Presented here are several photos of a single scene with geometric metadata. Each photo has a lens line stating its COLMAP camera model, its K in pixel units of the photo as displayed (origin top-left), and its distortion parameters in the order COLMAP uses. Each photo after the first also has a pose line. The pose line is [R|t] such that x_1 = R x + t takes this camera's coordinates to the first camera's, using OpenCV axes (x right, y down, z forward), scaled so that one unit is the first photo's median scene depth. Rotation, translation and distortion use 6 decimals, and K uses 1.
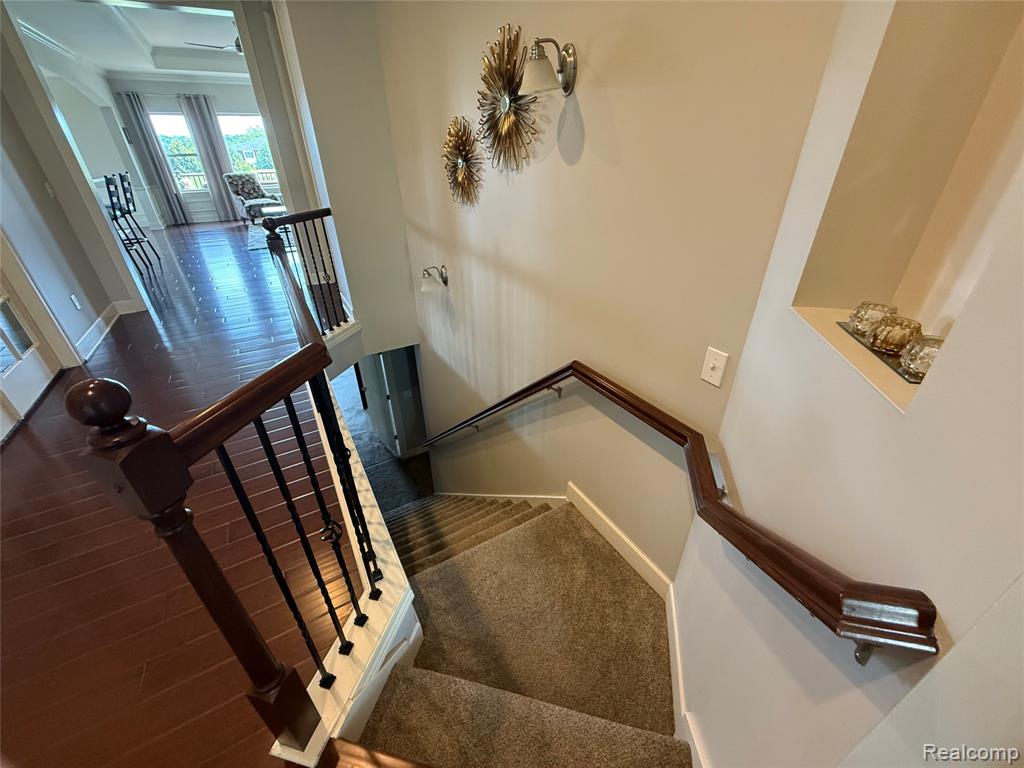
lens RADIAL K [[410.3, 0, 510.0], [0, 410.3, 382.8], [0, 0, 1]] dist [-0.000453, -0.000075]
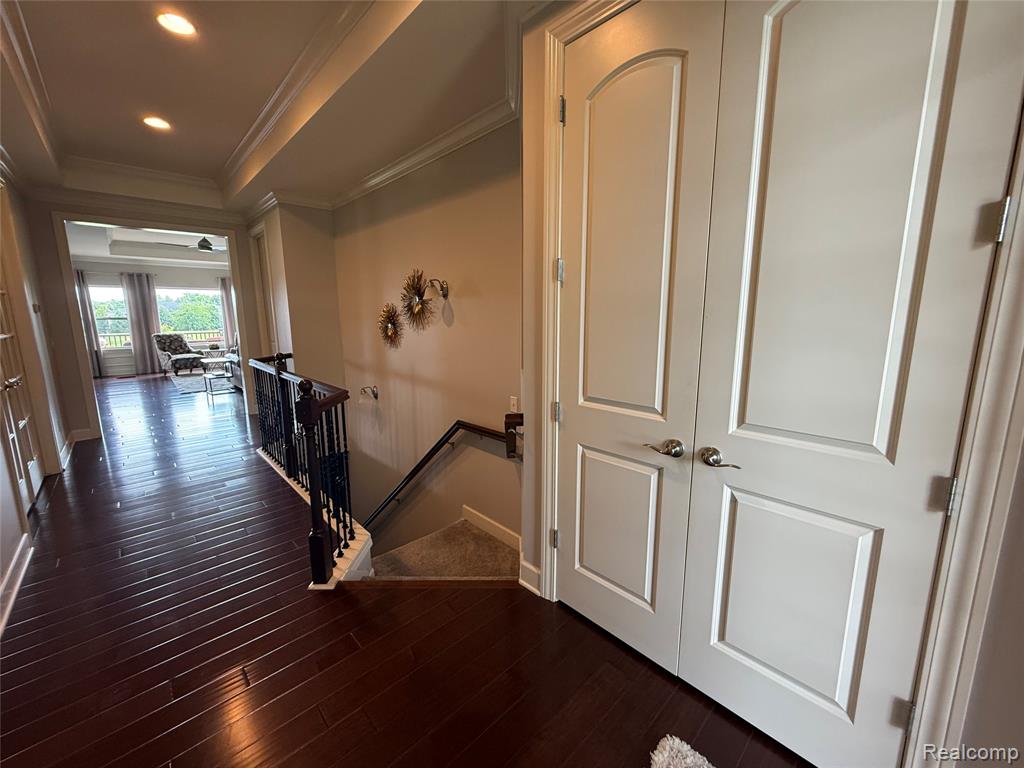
lens RADIAL K [[410.3, 0, 511.9], [0, 410.3, 384.0], [0, 0, 1]] dist [-0.000453, -0.000075]
pose [[0.973297, -0.029325, 0.227671, -0.021649], [0.105909, 0.937303, -0.332034, 0.373260], [-0.203660, 0.347280, 0.915379, -0.697993]]
